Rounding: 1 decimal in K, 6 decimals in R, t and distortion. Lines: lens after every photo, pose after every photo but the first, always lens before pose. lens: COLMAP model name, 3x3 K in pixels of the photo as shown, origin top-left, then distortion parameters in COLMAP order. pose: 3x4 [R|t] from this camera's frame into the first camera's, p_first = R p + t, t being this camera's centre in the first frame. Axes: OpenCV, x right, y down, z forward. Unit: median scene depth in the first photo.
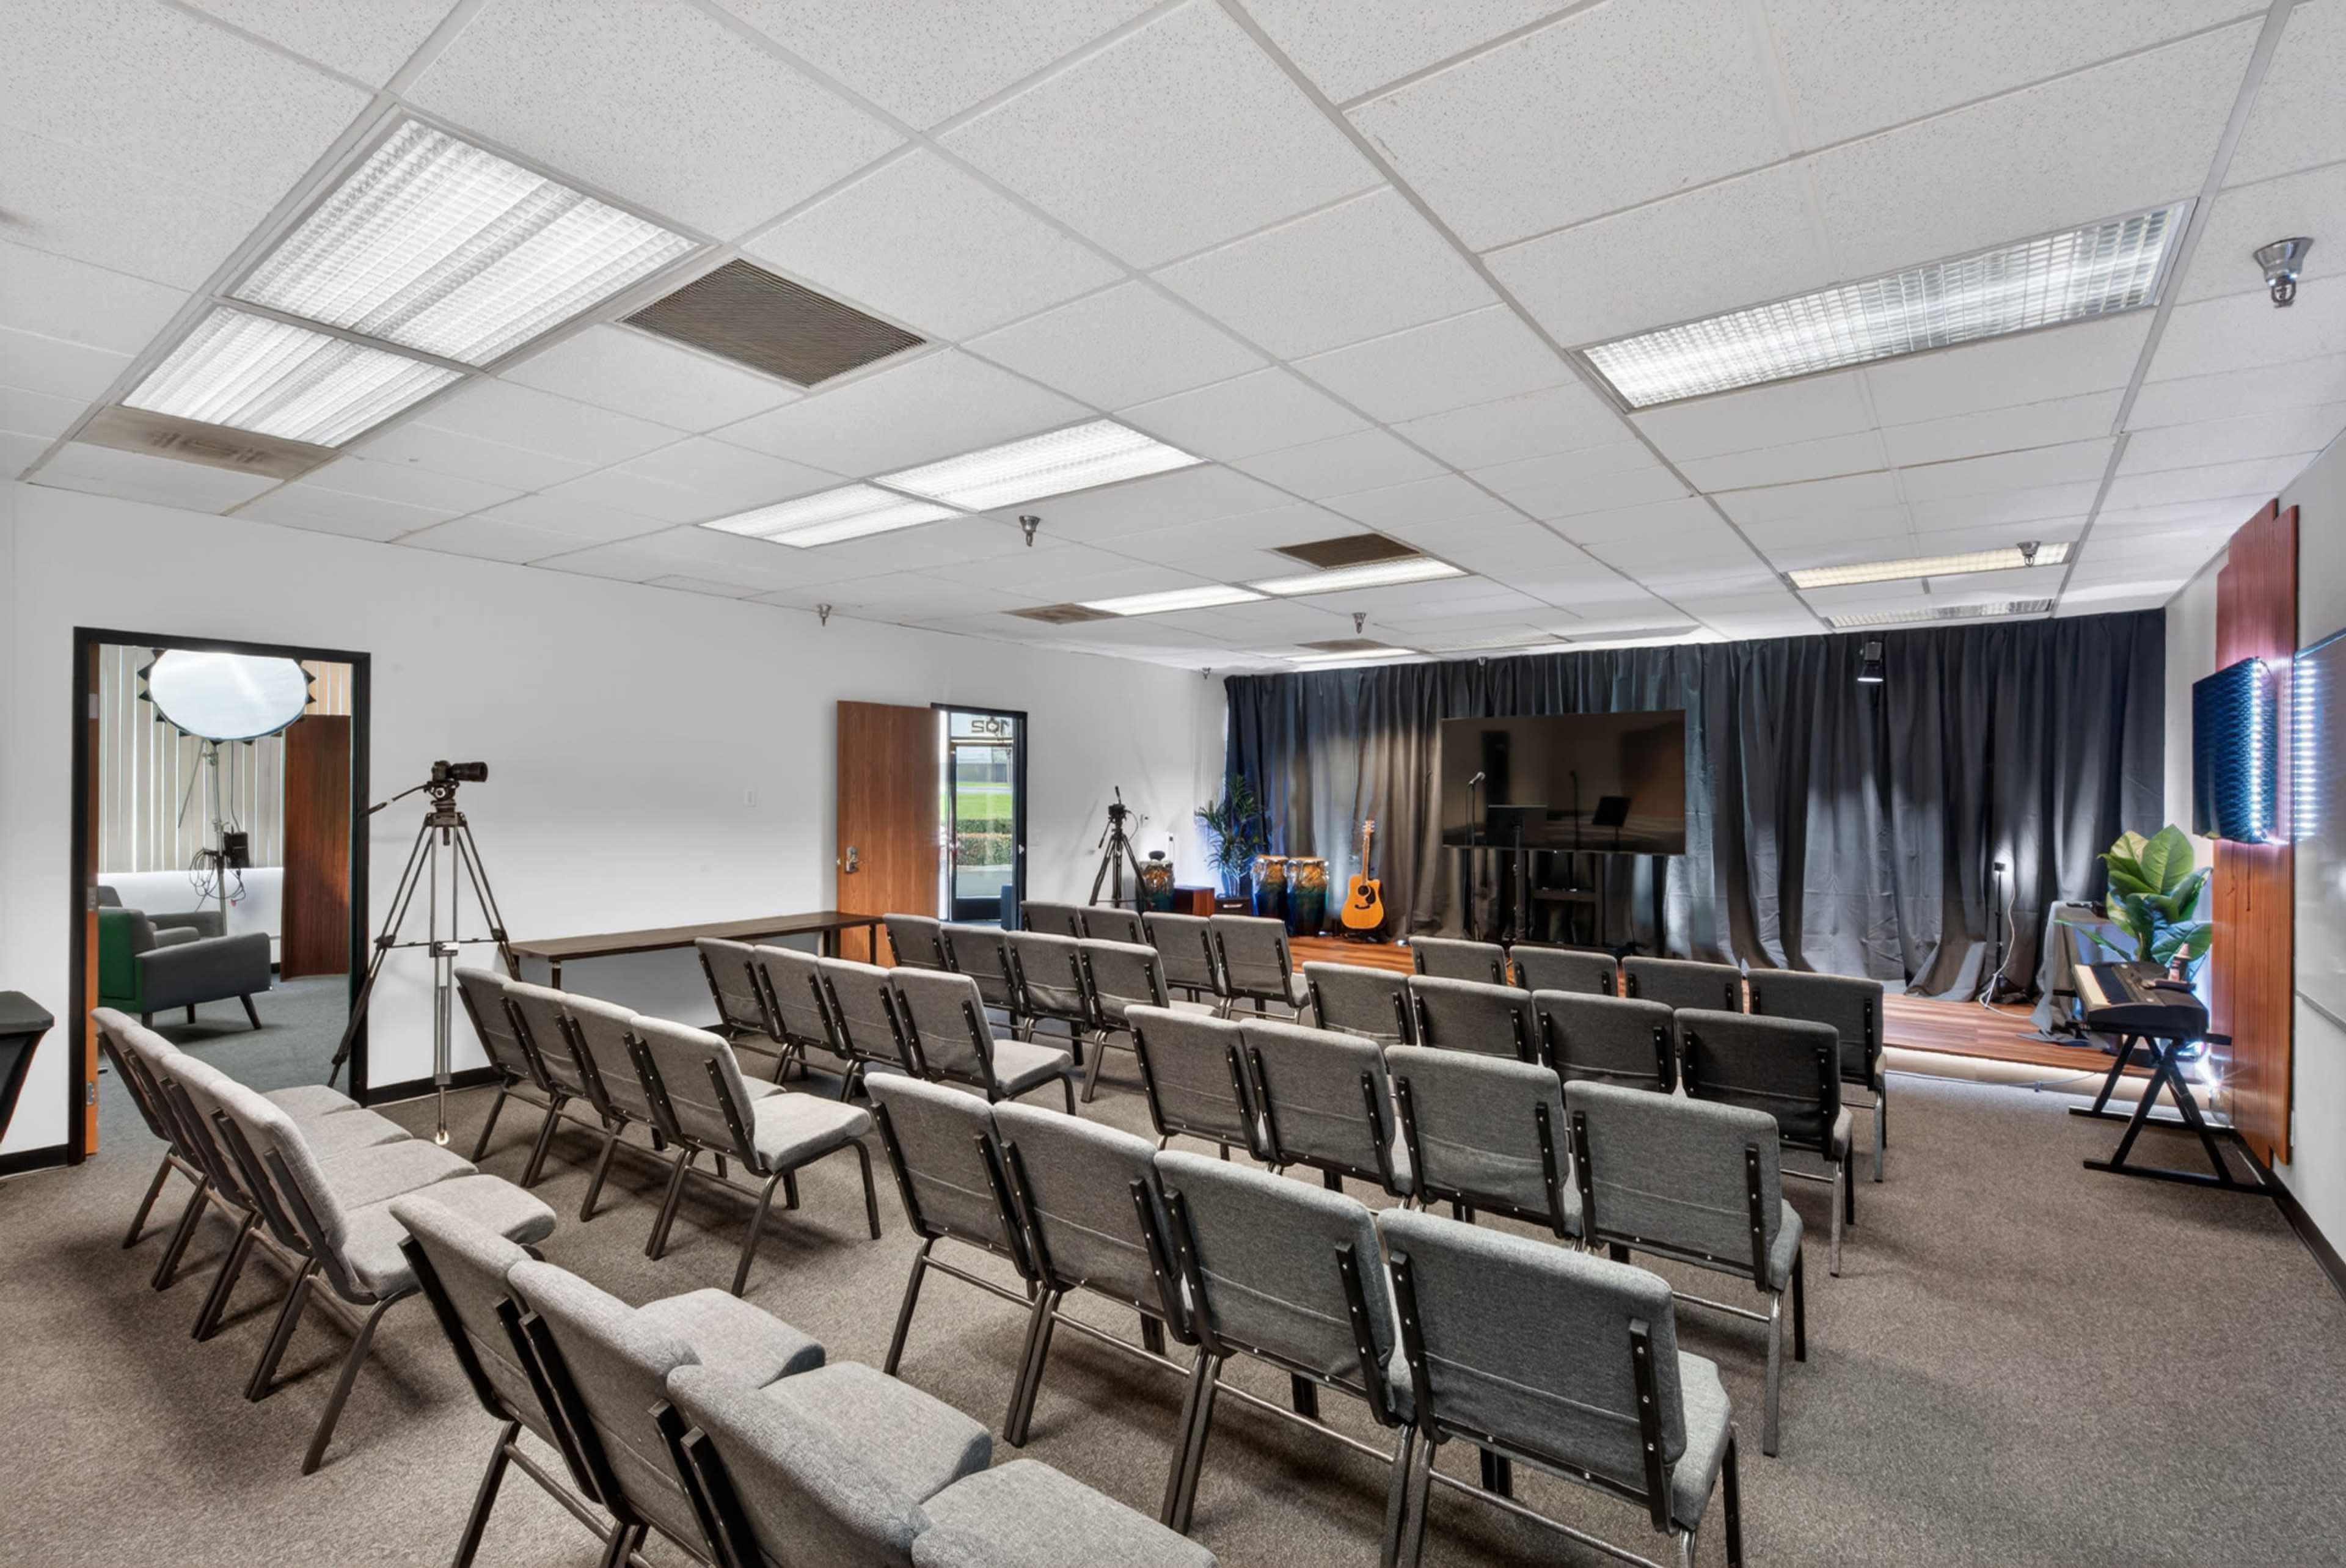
lens RADIAL K [[1063.7, 0, 1174.5], [0, 1063.7, 788.7], [0, 0, 1]] dist [0.002935, -0.001291]
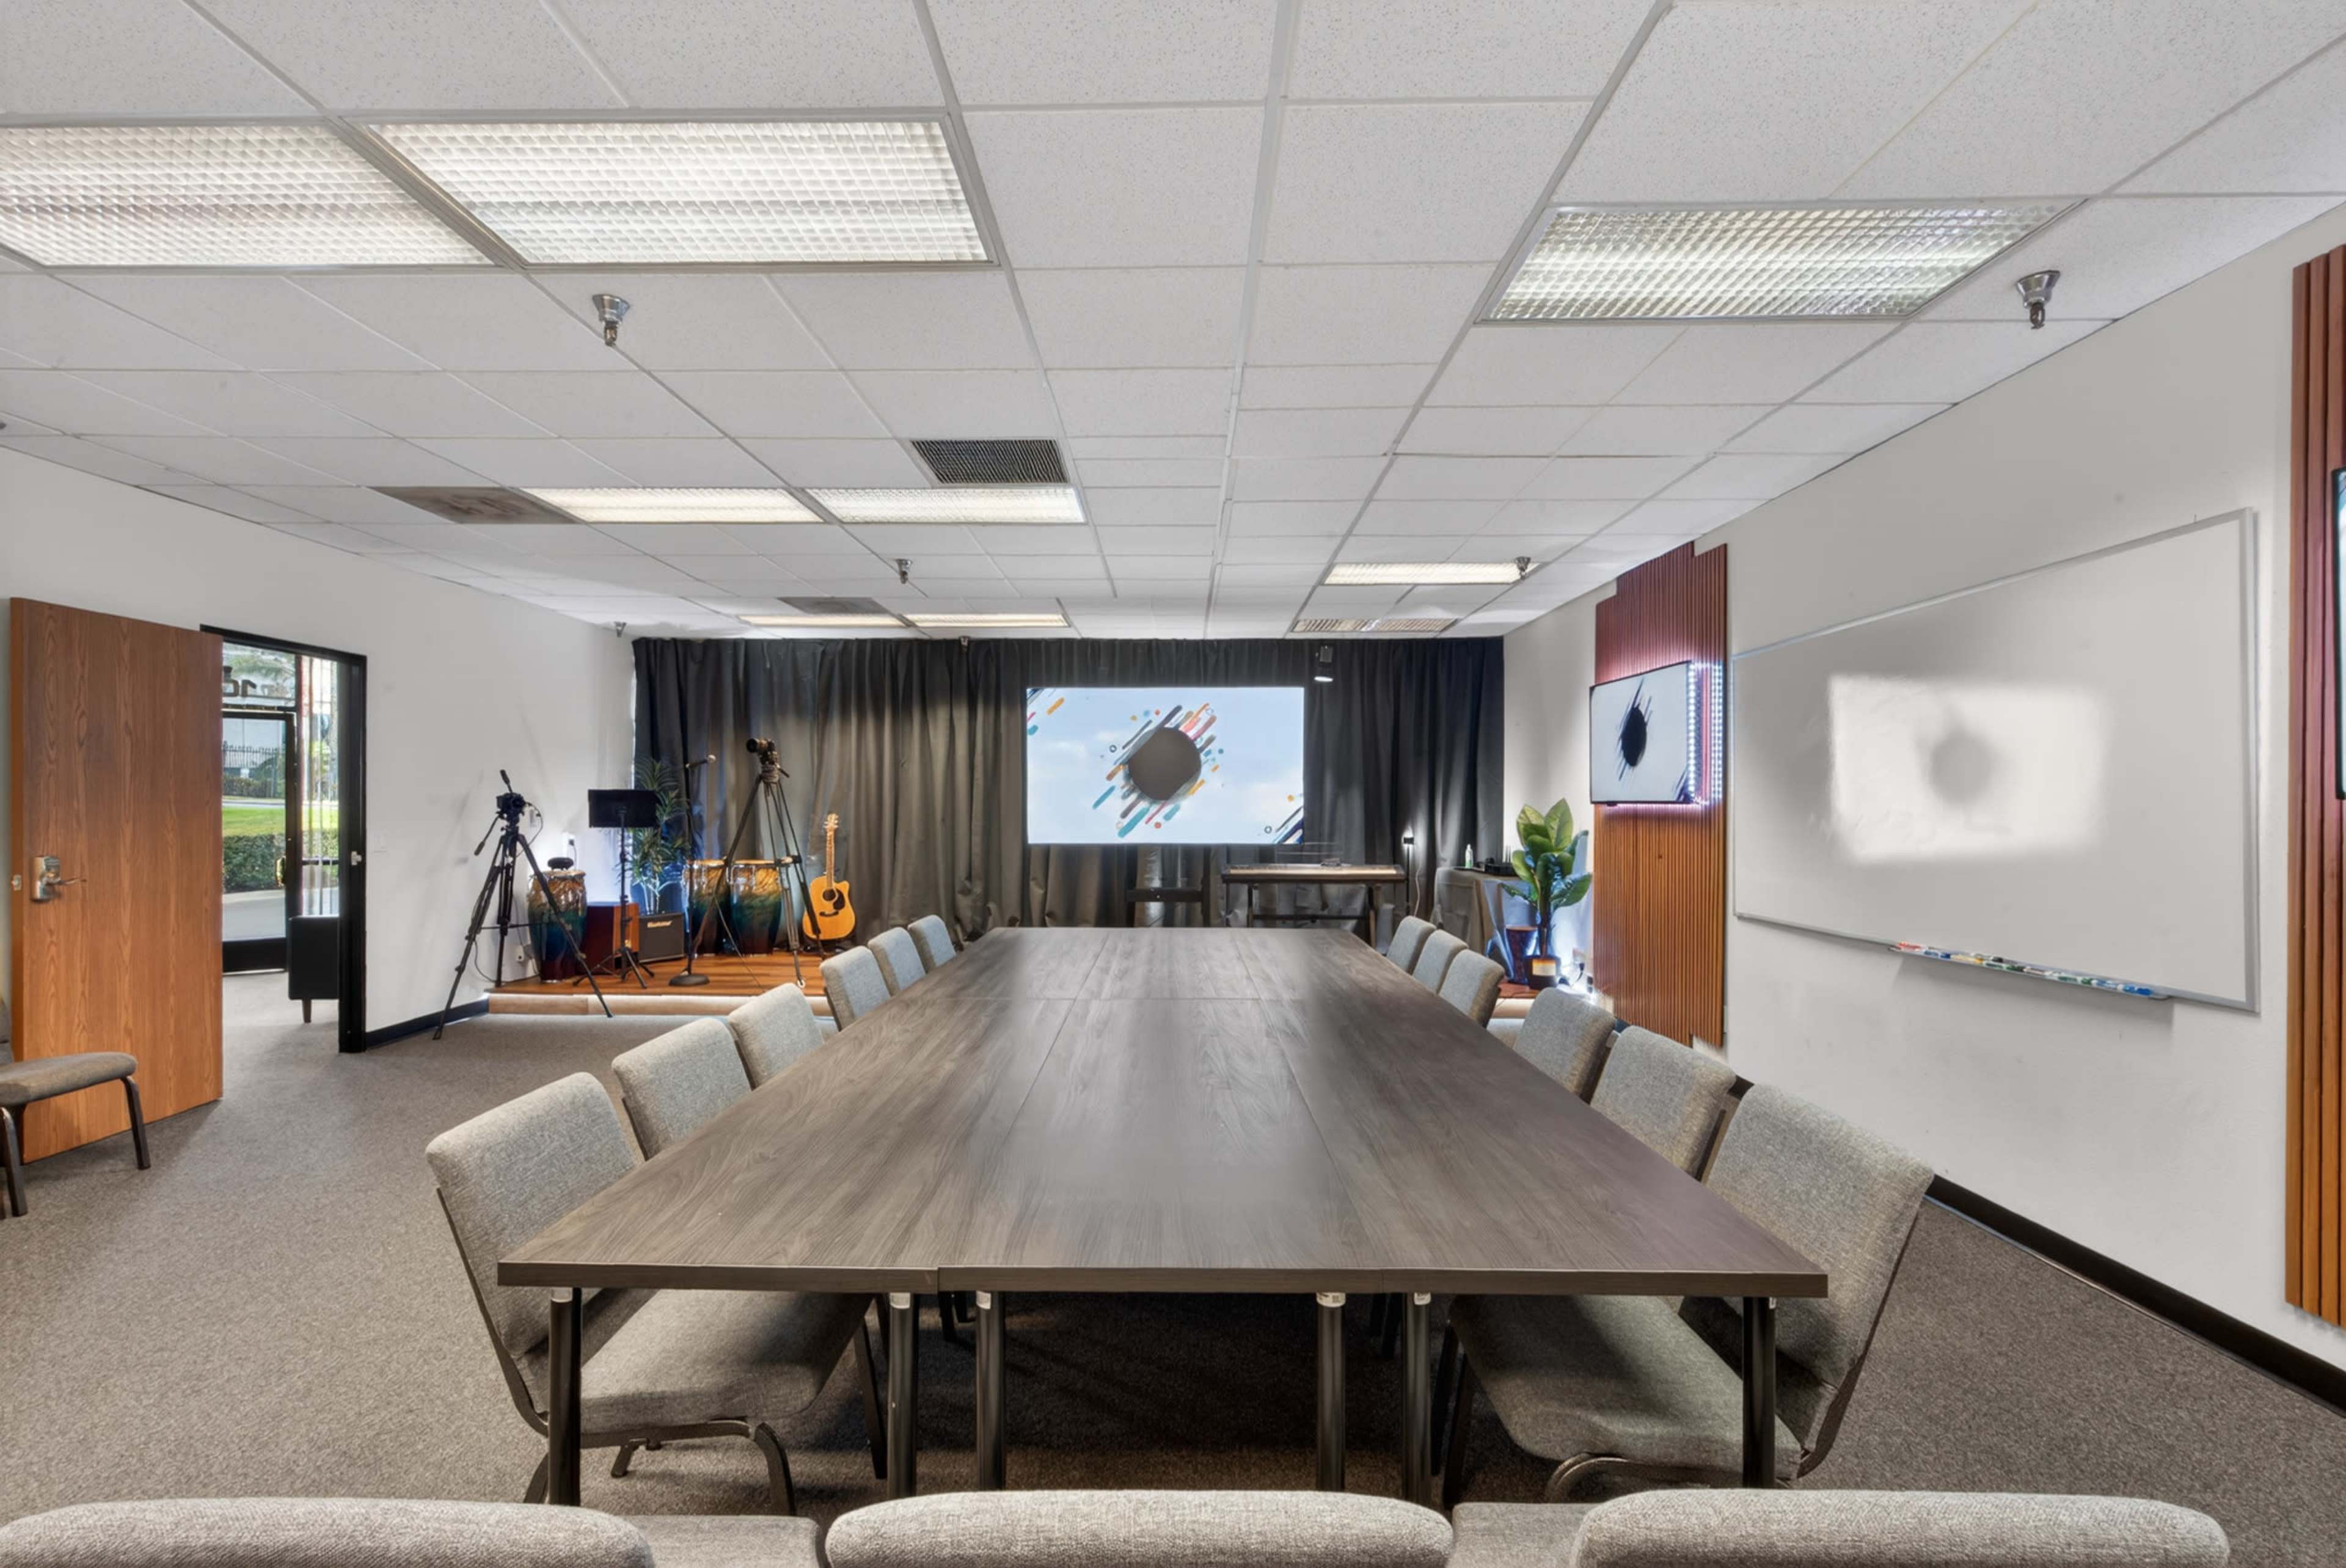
lens RADIAL K [[1063.7, 0, 1158.4], [0, 1063.7, 813.2], [0, 0, 1]] dist [0.002935, -0.001291]
pose [[0.810144, -0.008680, 0.586167, -0.126422], [0.002776, 0.999936, 0.010970, 0.022102], [-0.586225, -0.007260, 0.810116, 0.152024]]
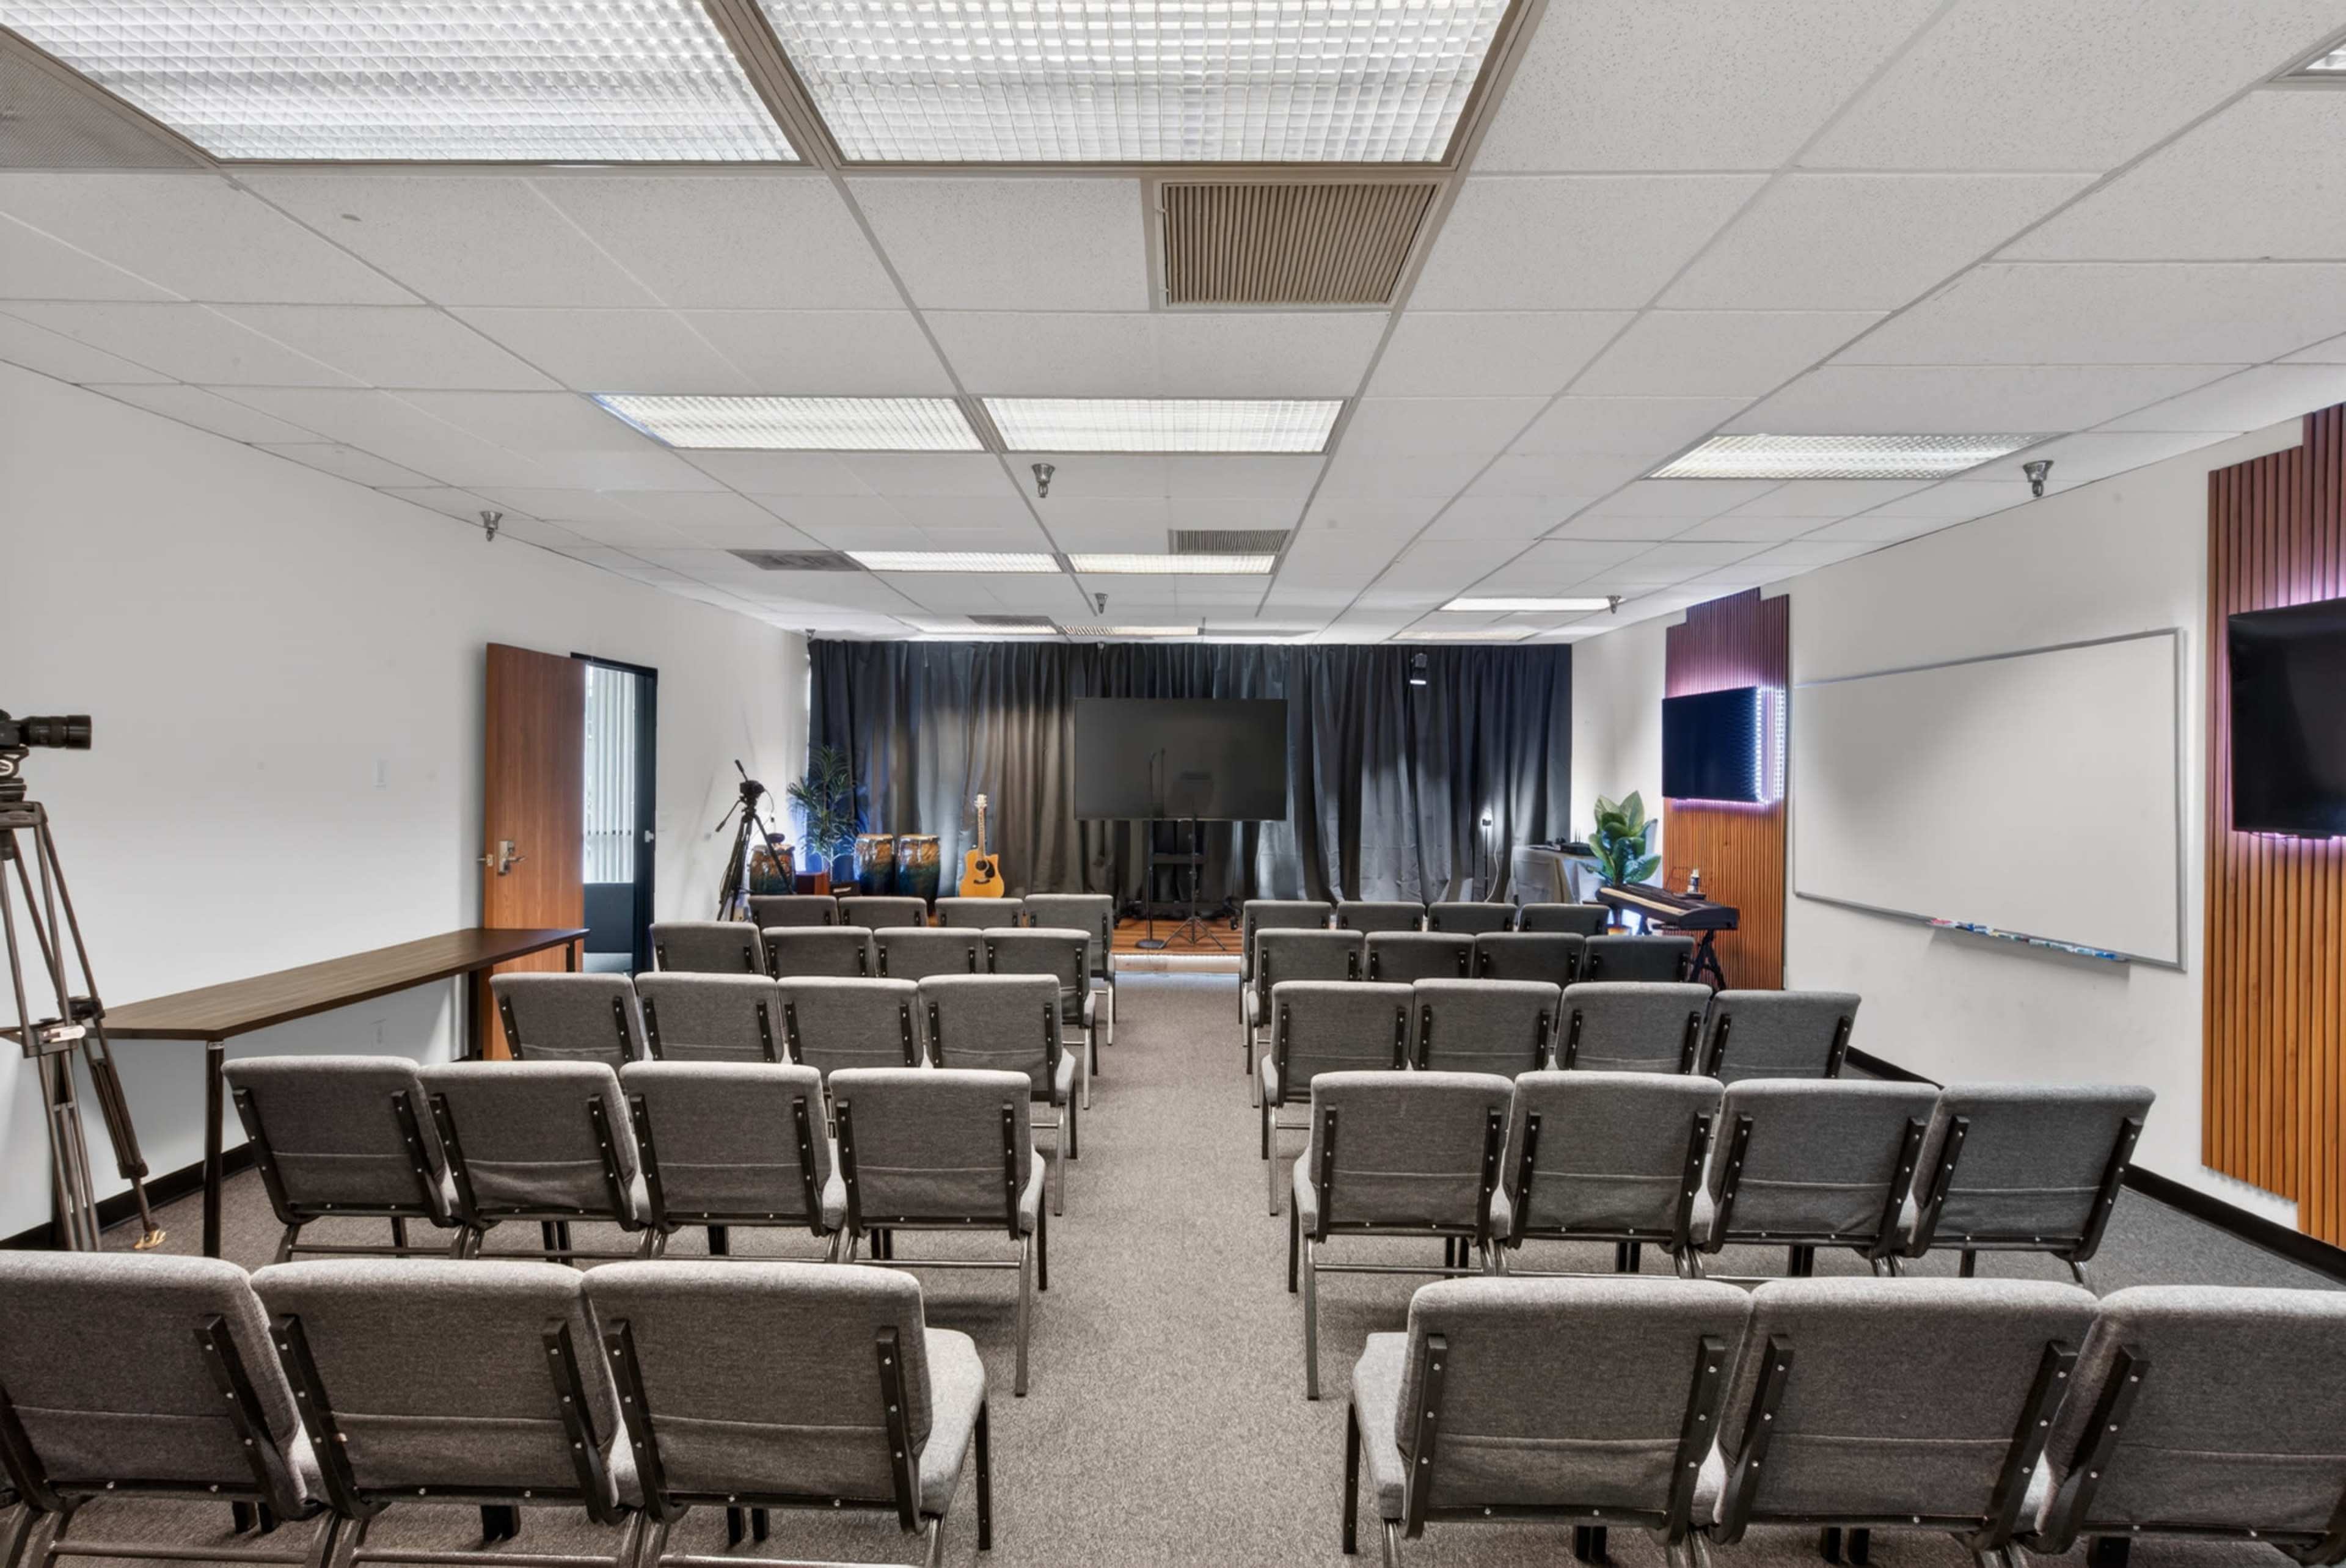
lens RADIAL K [[1063.7, 0, 1156.7], [0, 1063.7, 771.3], [0, 0, 1]] dist [0.002935, -0.001291]
pose [[0.811876, -0.000540, 0.583829, -0.300823], [-0.004536, 0.999964, 0.007234, -0.000887], [-0.583812, -0.008521, 0.811844, 0.105163]]
